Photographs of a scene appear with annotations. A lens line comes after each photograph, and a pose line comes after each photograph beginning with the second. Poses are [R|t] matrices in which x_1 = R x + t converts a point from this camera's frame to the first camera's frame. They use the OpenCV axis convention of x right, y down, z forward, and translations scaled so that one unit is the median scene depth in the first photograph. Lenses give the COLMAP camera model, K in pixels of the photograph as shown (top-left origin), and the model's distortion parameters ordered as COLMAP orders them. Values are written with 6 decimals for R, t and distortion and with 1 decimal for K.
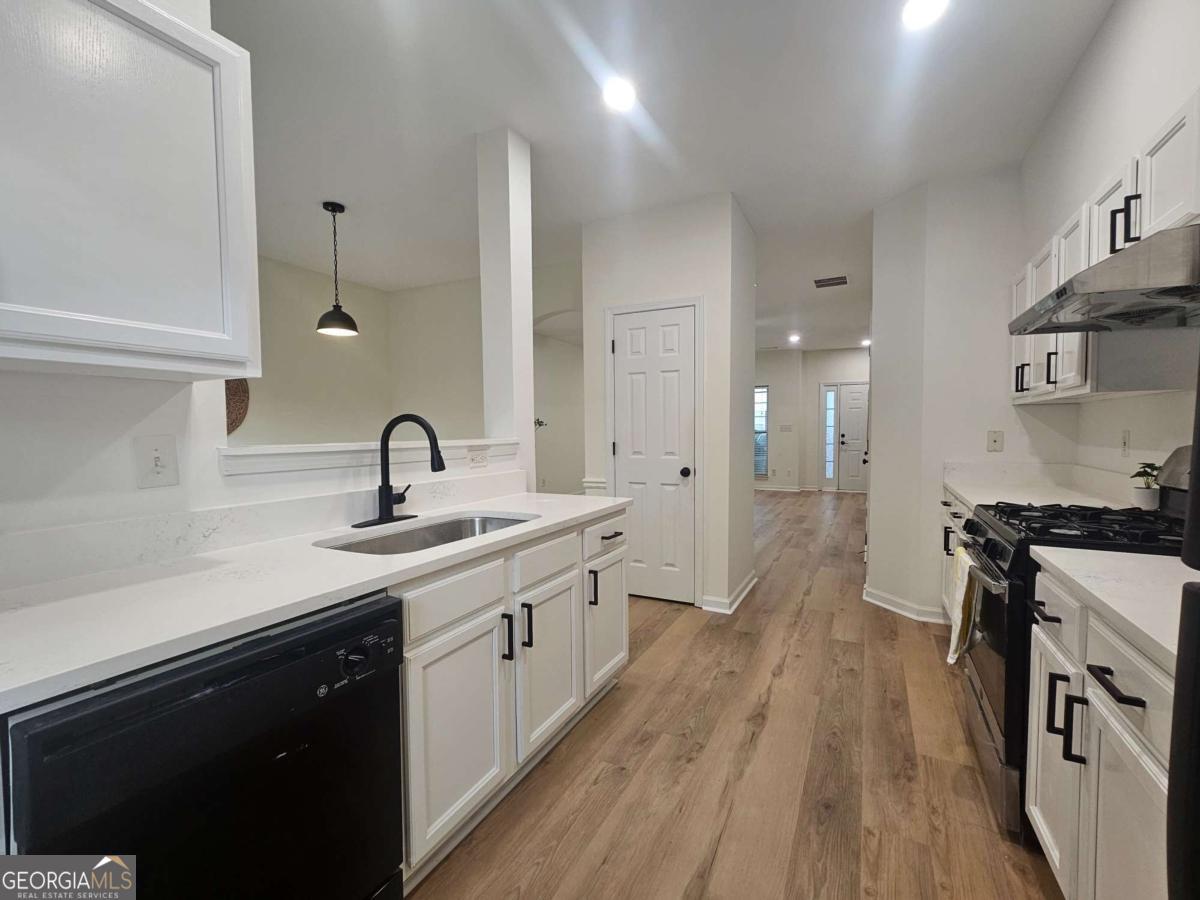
lens RADIAL K [[531.2, 0, 604.1], [0, 531.2, 456.4], [0, 0, 1]] dist [0.000334, -0.000100]
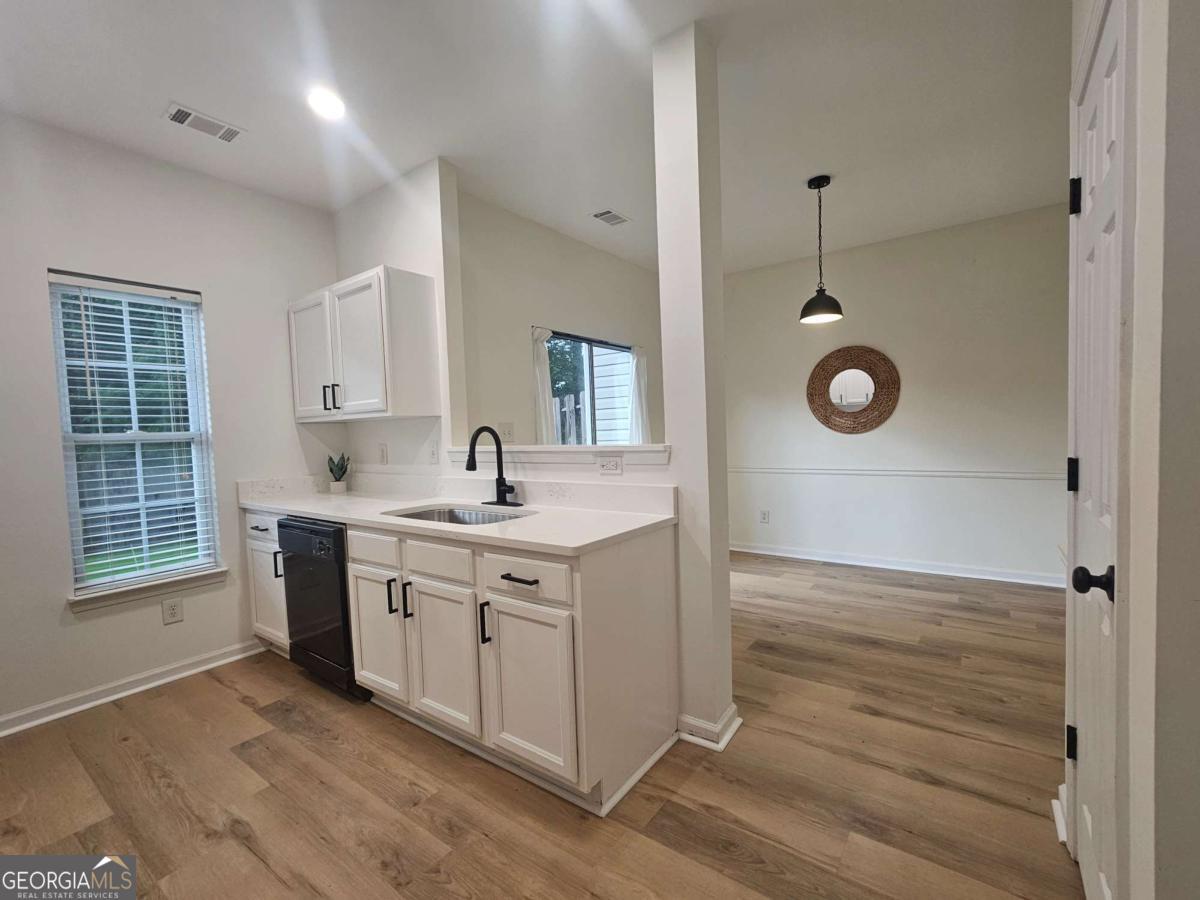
lens RADIAL K [[528.8, 0, 615.6], [0, 528.8, 457.2], [0, 0, 1]] dist [-0.002931, 0.001132]
pose [[-0.158914, 0.062450, -0.985315, 0.864580], [-0.018006, 0.997648, 0.066136, -0.092390], [0.987128, 0.028252, -0.157416, 1.485020]]
